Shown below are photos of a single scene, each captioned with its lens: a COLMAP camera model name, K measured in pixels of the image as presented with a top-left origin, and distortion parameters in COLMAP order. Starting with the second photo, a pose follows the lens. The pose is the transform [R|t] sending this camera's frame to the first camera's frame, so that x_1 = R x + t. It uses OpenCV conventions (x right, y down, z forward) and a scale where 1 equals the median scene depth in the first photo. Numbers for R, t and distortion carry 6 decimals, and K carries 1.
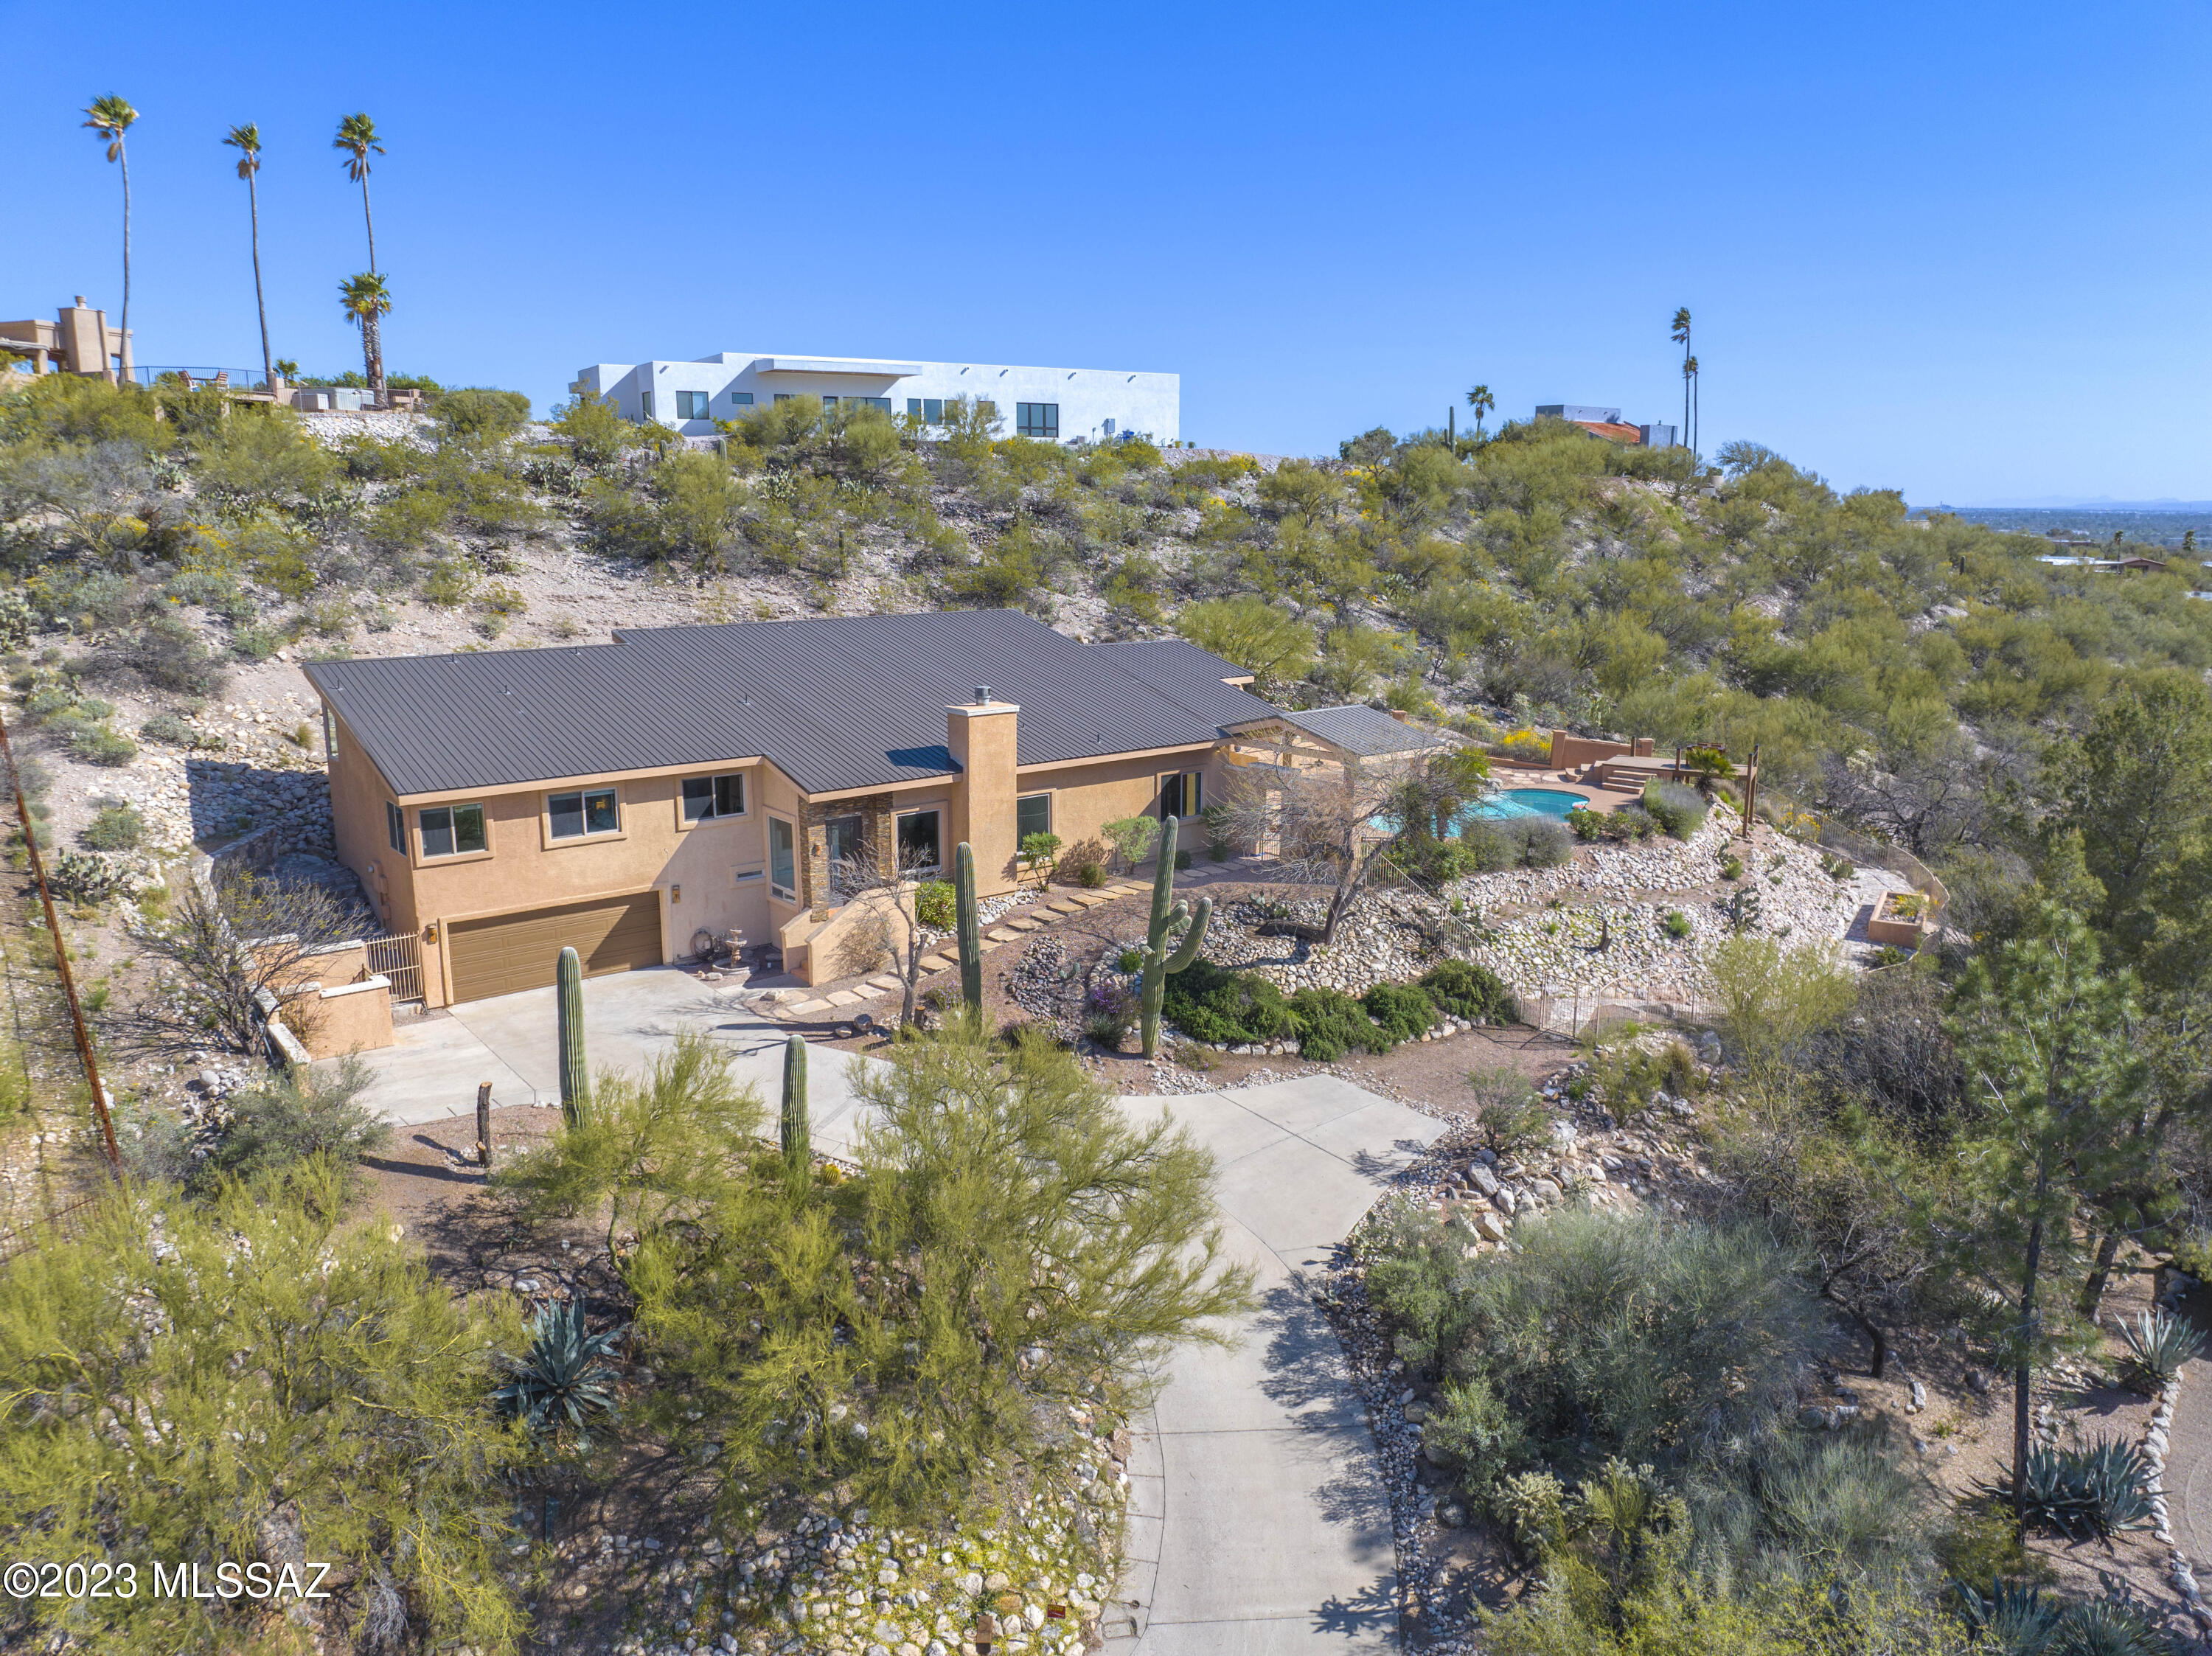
lens RADIAL K [[1566.4, 0, 1093.1], [0, 1566.4, 823.1], [0, 0, 1]] dist [-0.043566, 0.008009]
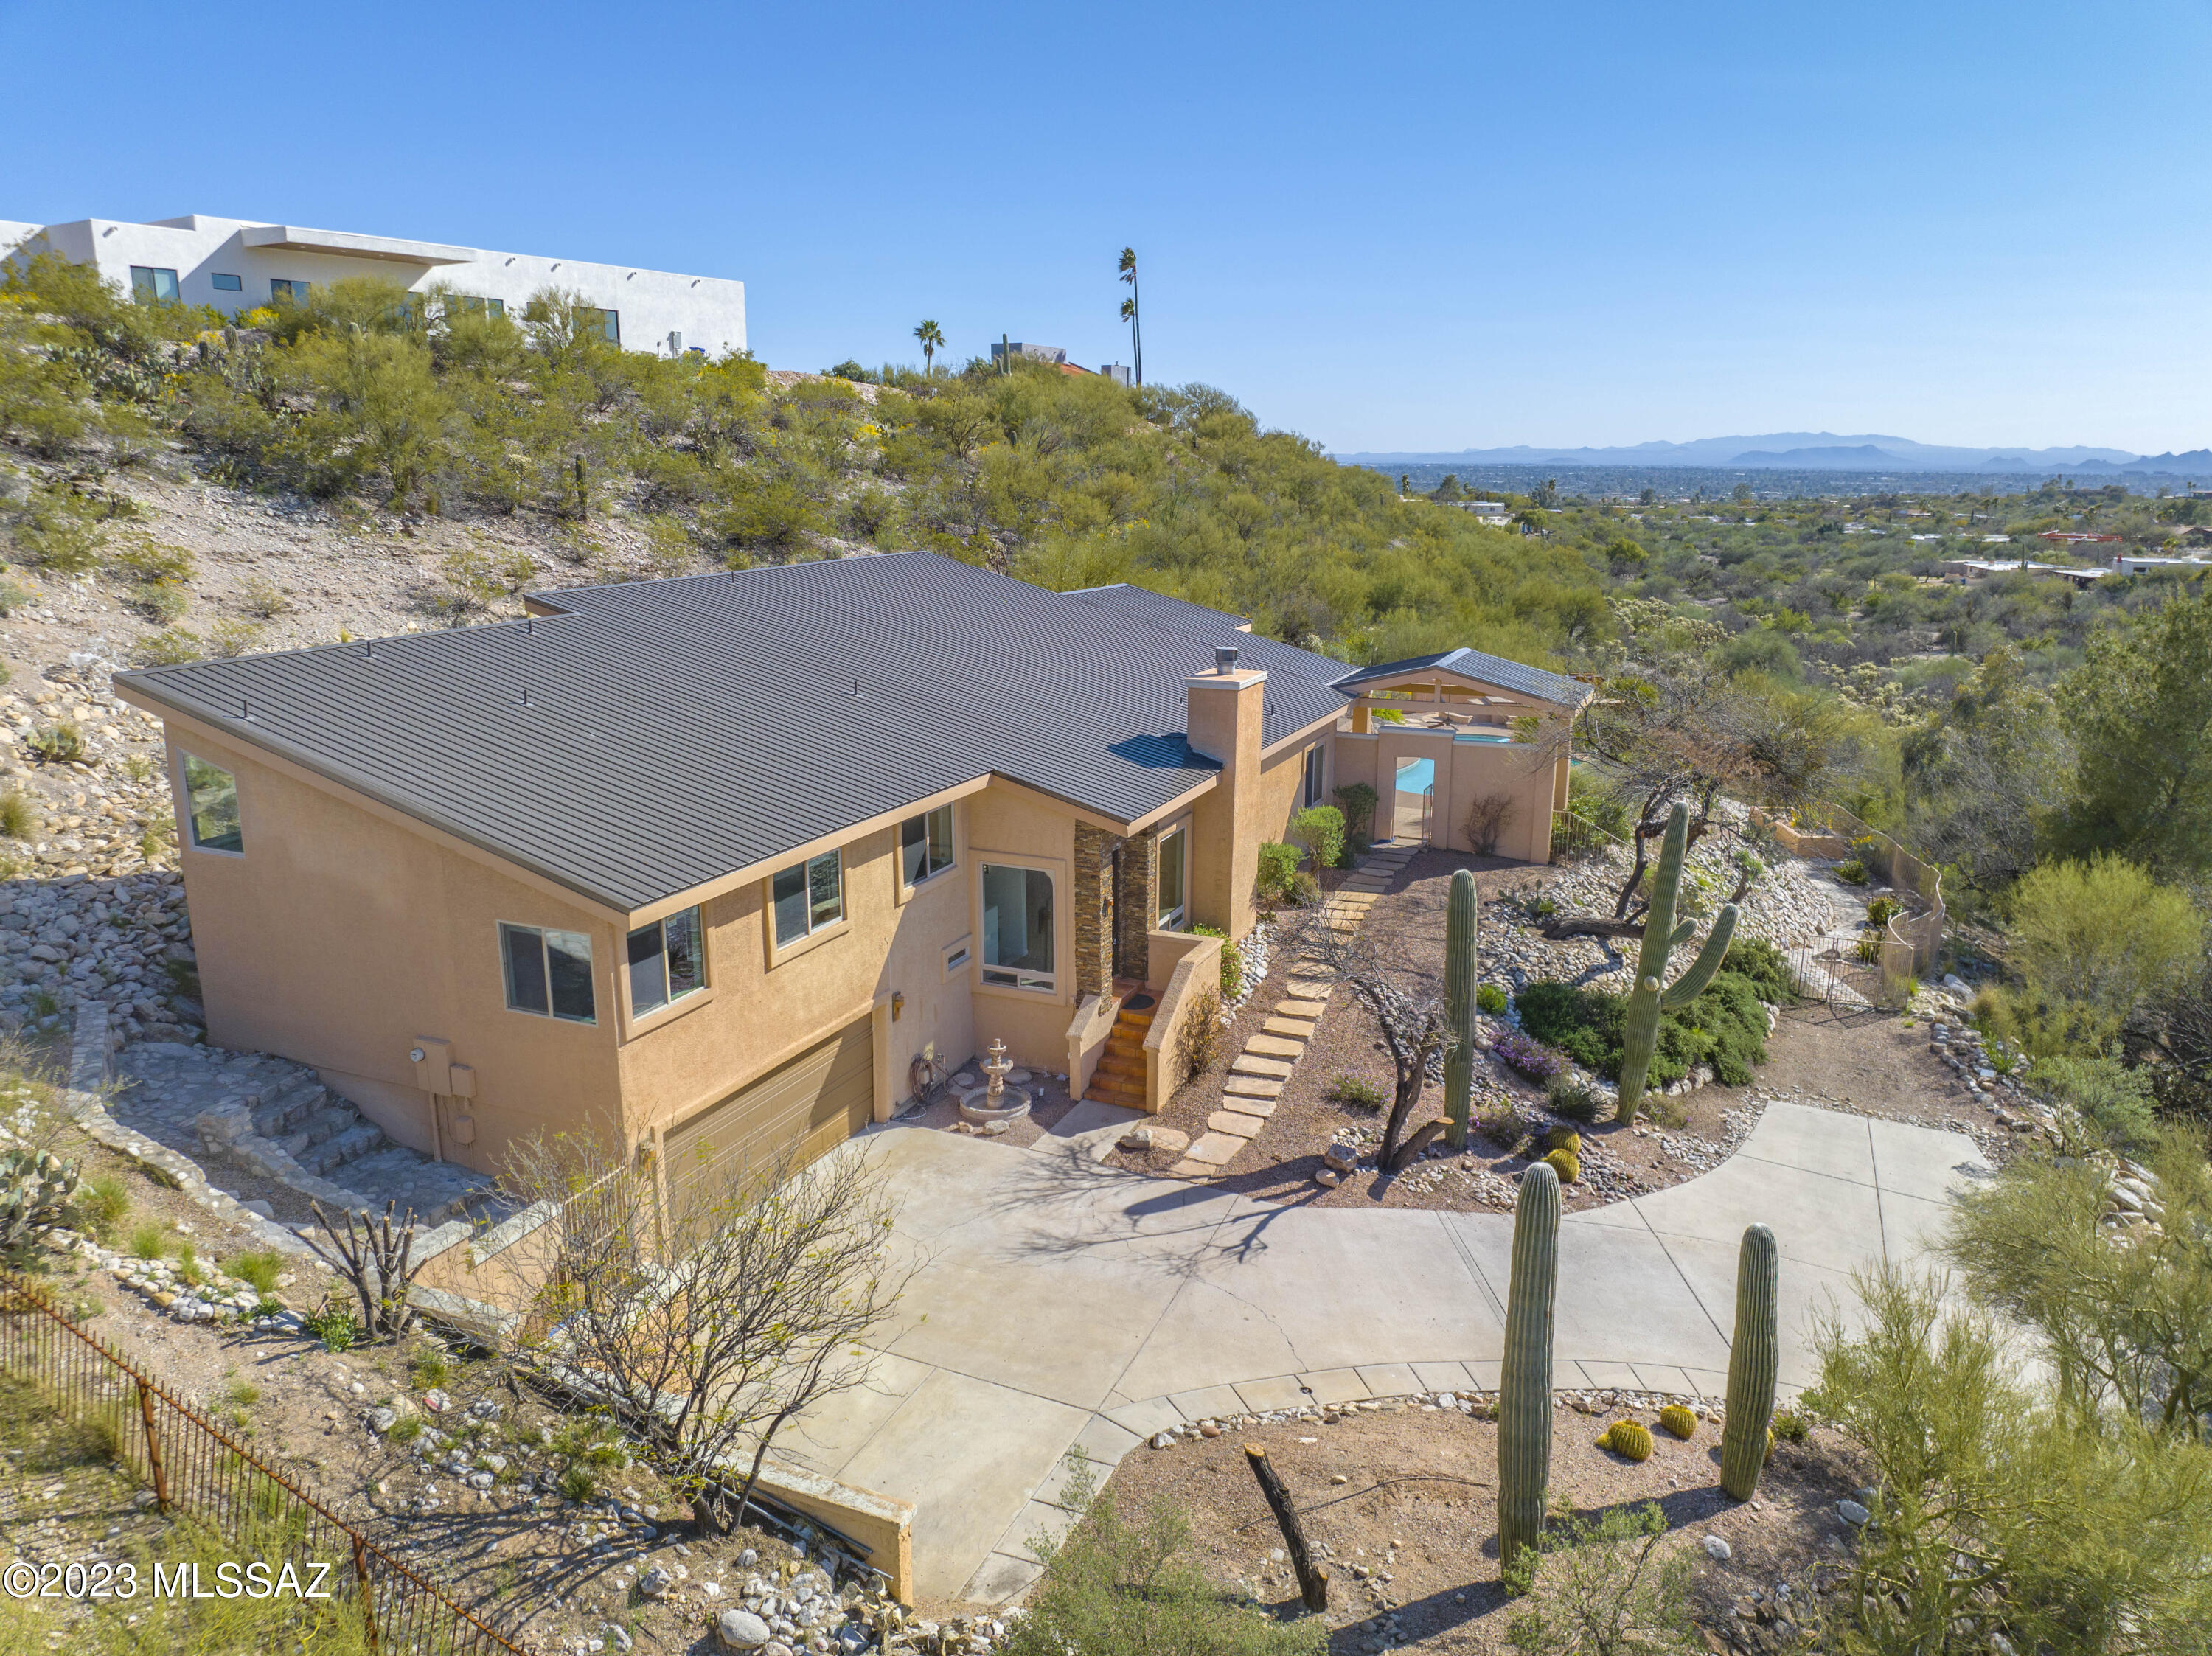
lens RADIAL K [[1566.4, 0, 1093.1], [0, 1566.4, 823.1], [0, 0, 1]] dist [-0.043566, 0.008009]
pose [[0.883492, -0.103951, 0.456767, -0.458785], [0.091937, 0.994582, 0.048520, -0.048590], [-0.459336, -0.000873, 0.888262, 0.395861]]
